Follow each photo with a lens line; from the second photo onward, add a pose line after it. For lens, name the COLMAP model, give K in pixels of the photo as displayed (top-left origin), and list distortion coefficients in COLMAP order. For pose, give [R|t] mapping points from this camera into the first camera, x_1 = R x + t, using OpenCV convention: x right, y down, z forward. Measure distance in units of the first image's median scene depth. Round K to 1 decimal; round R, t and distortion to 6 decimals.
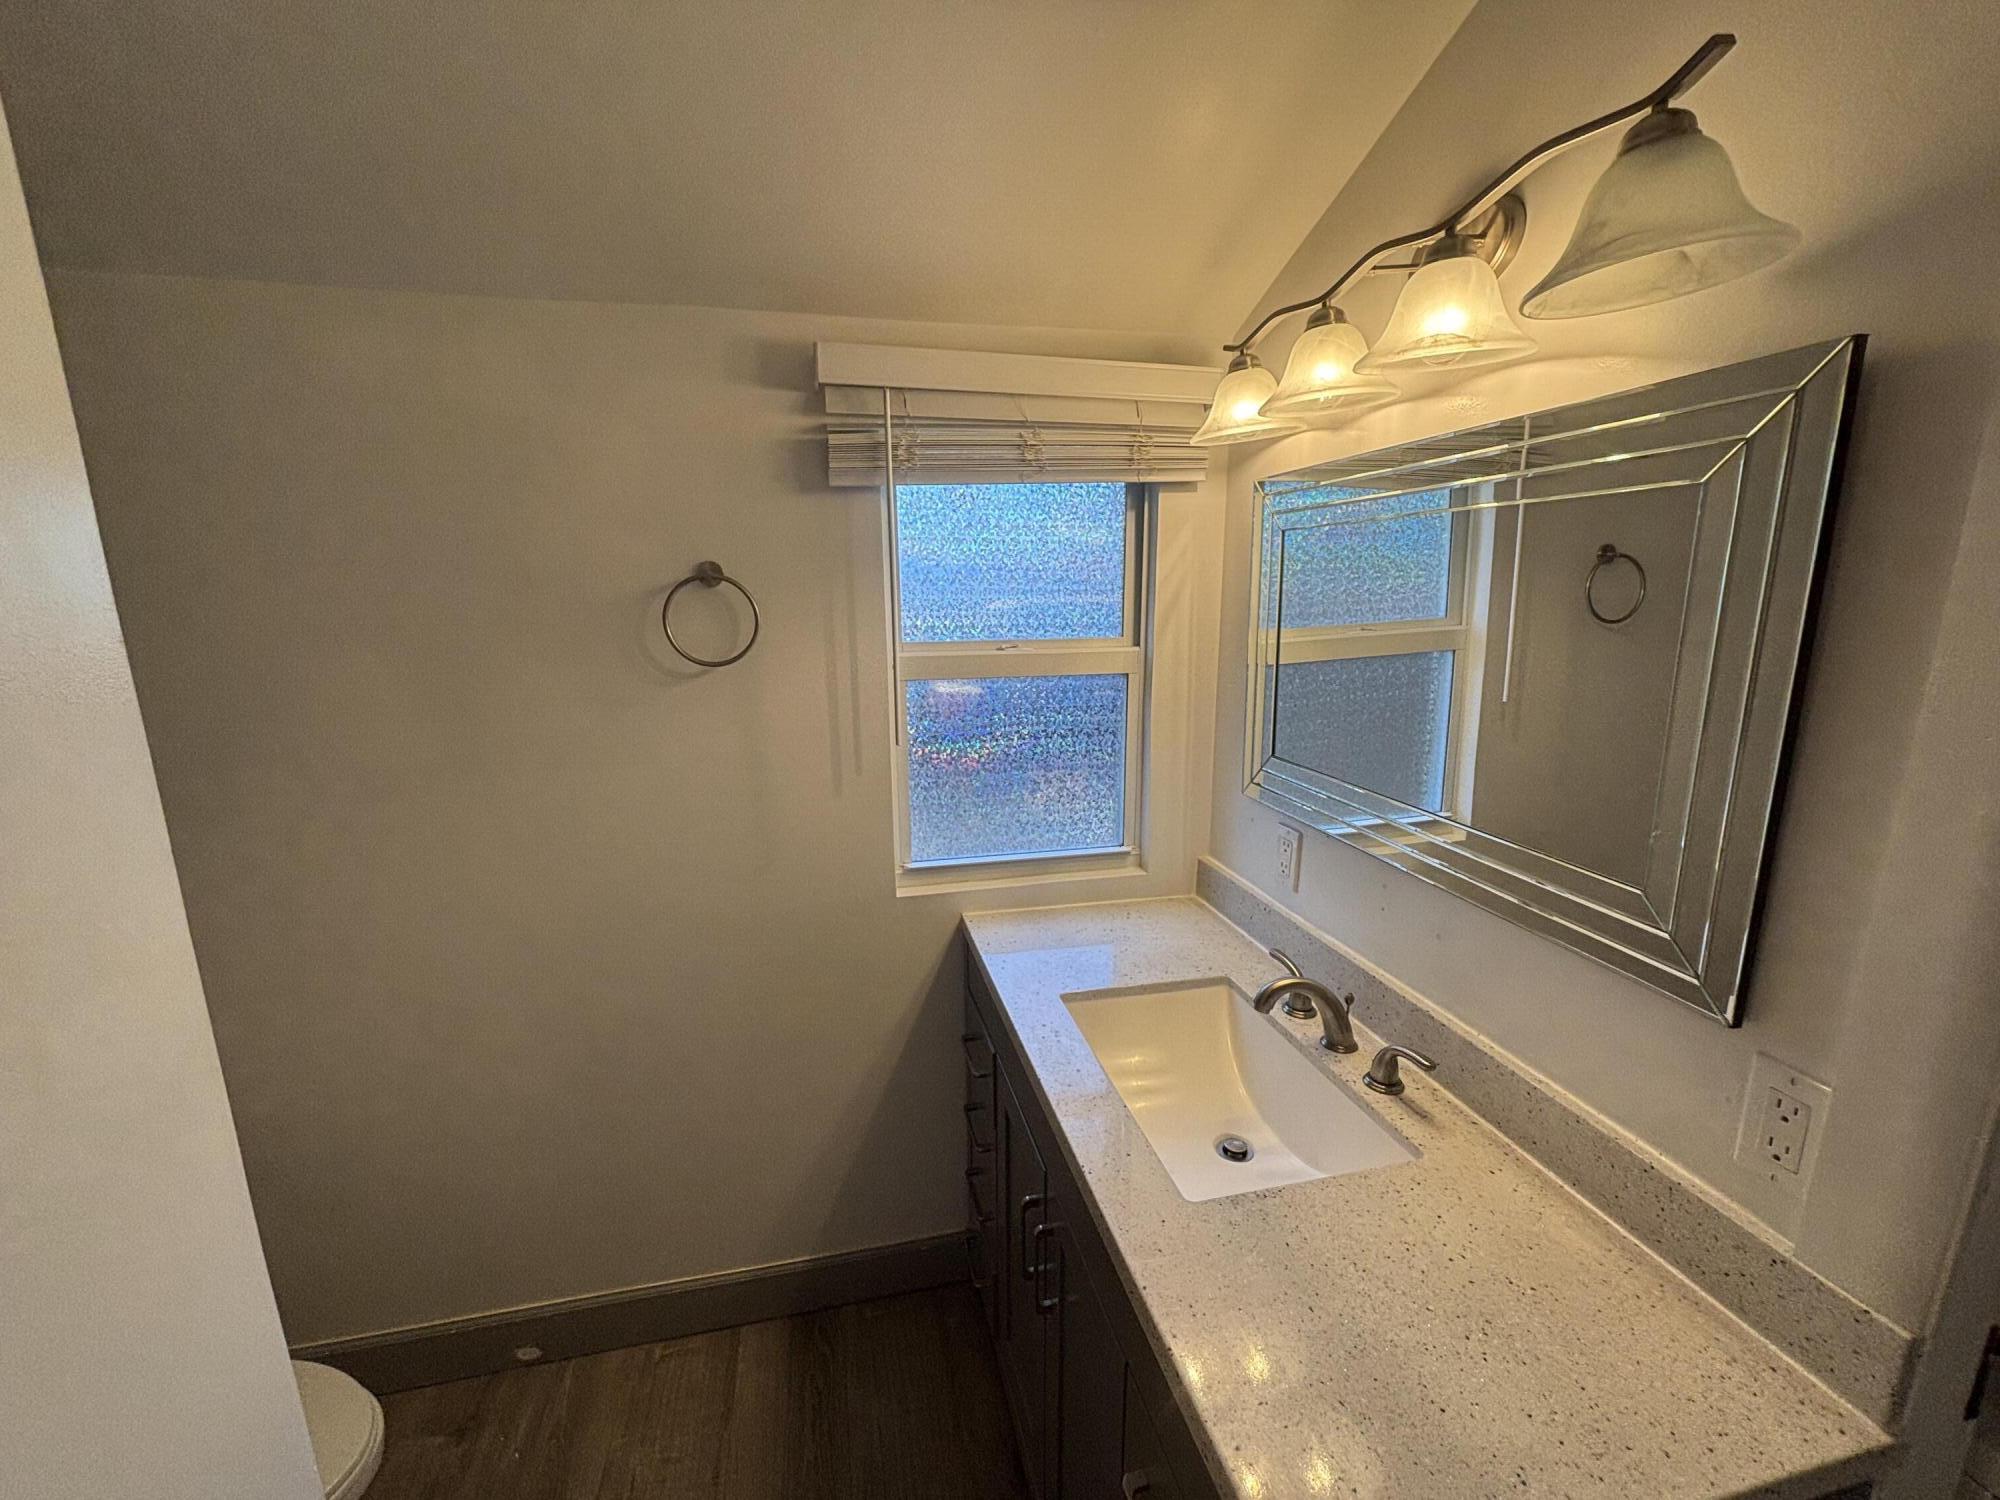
lens RADIAL K [[801.6, 0, 997.1], [0, 801.6, 755.5], [0, 0, 1]] dist [0.004699, 0.000479]
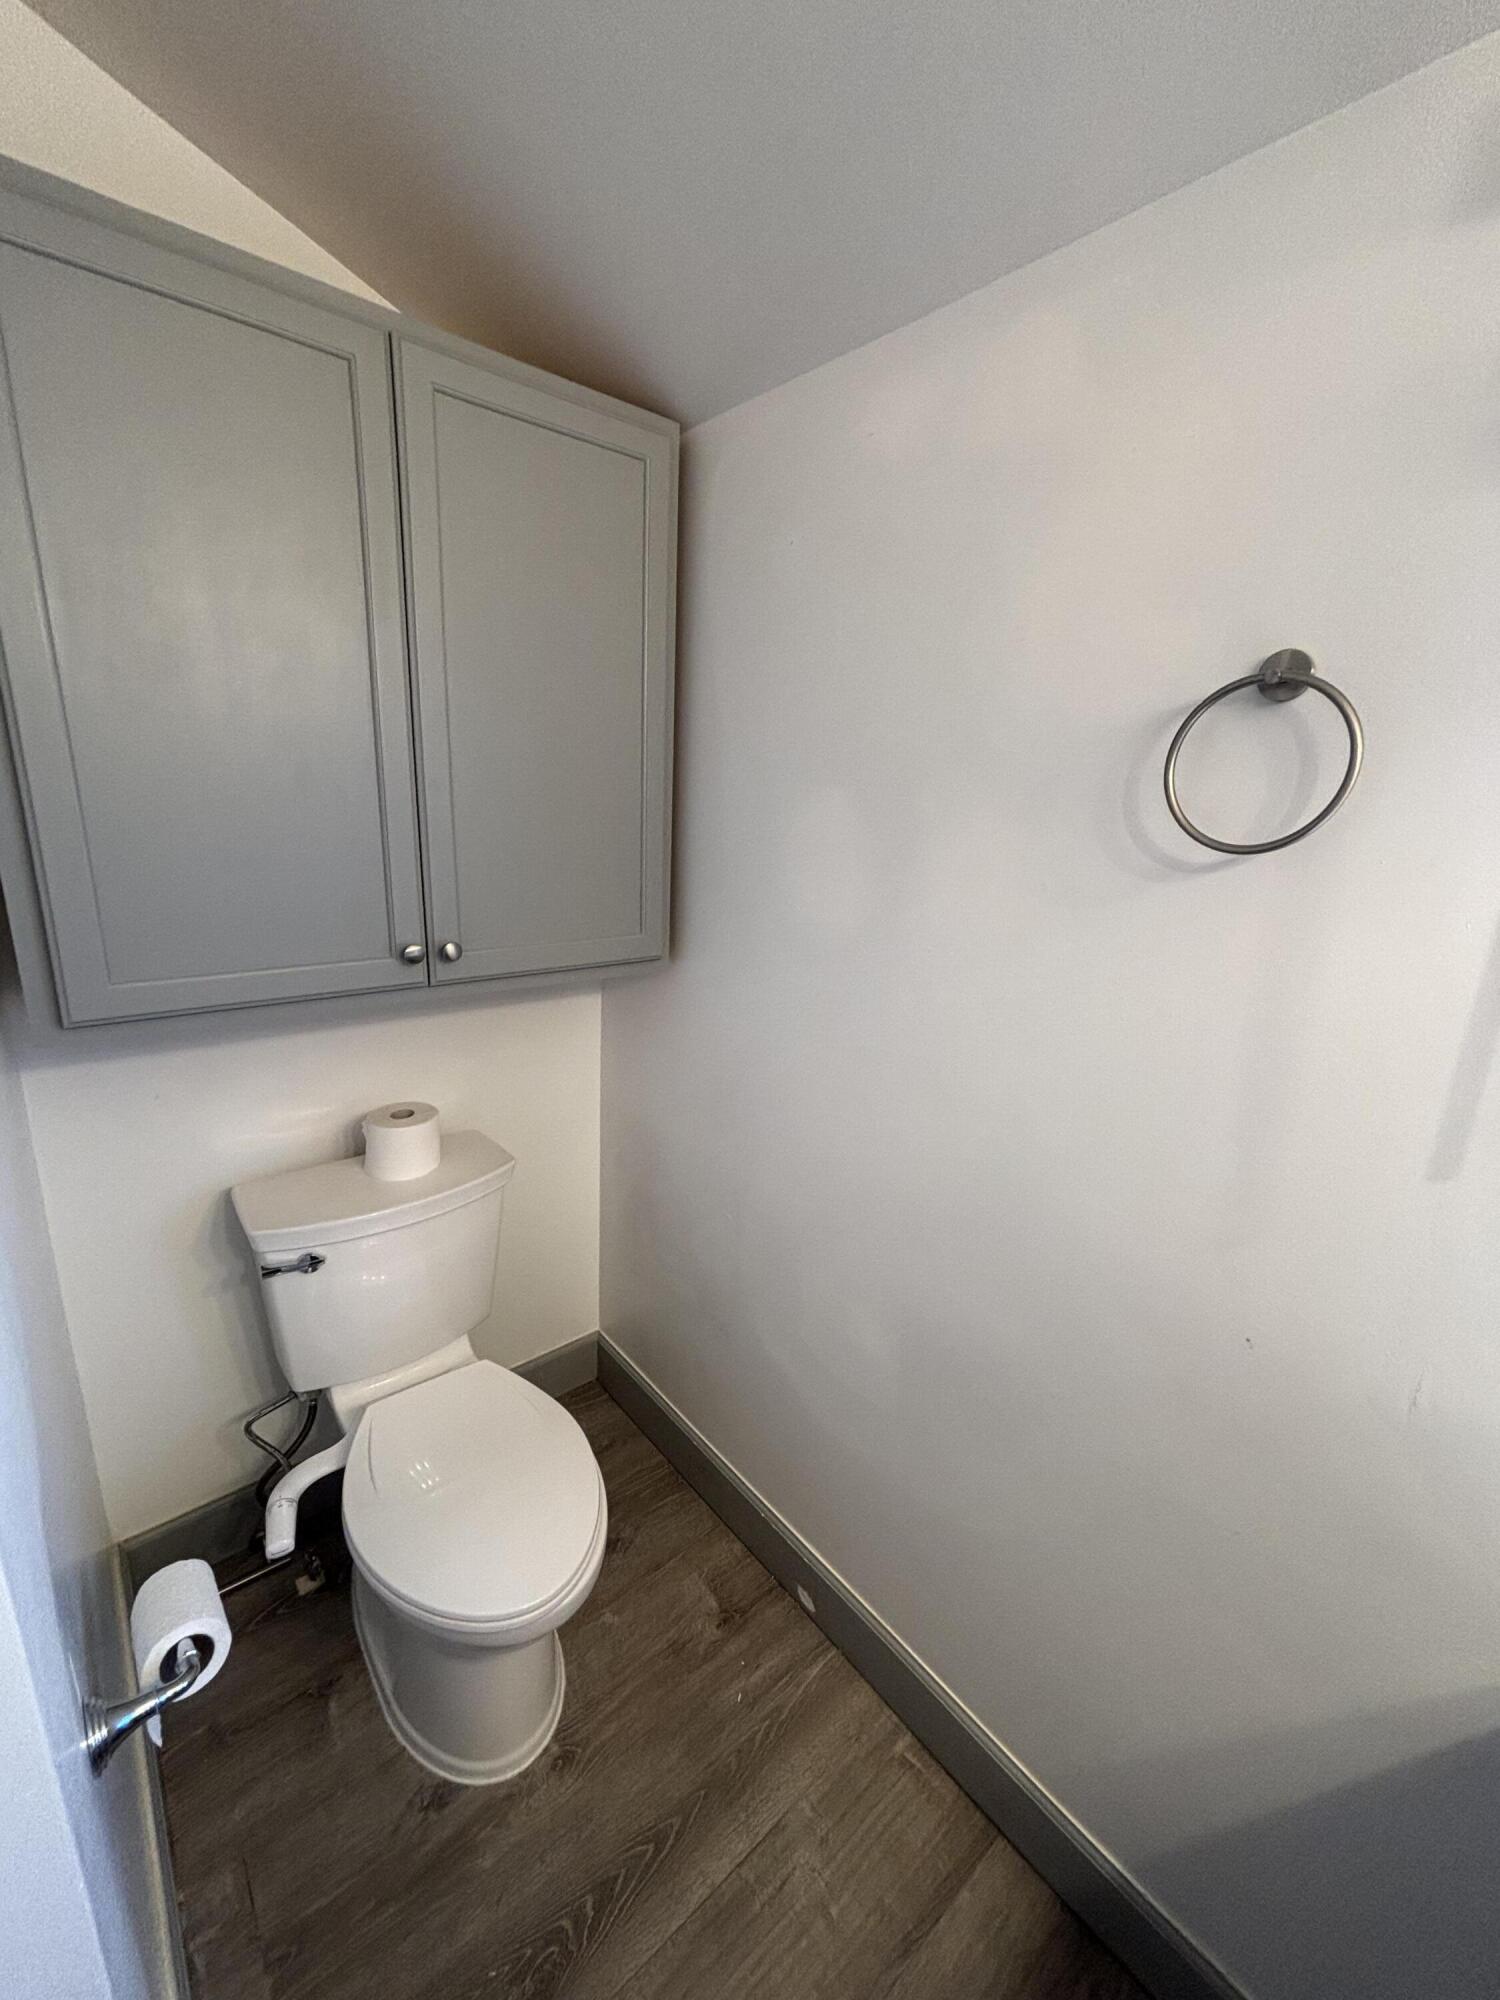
lens RADIAL K [[801.6, 0, 751.0], [0, 801.6, 1005.1], [0, 0, 1]] dist [0.004699, 0.000479]
pose [[0.469623, 0.257305, -0.844540, -0.025293], [-0.207911, 0.961917, 0.177453, -0.041369], [0.858037, 0.092253, 0.505235, 0.455440]]
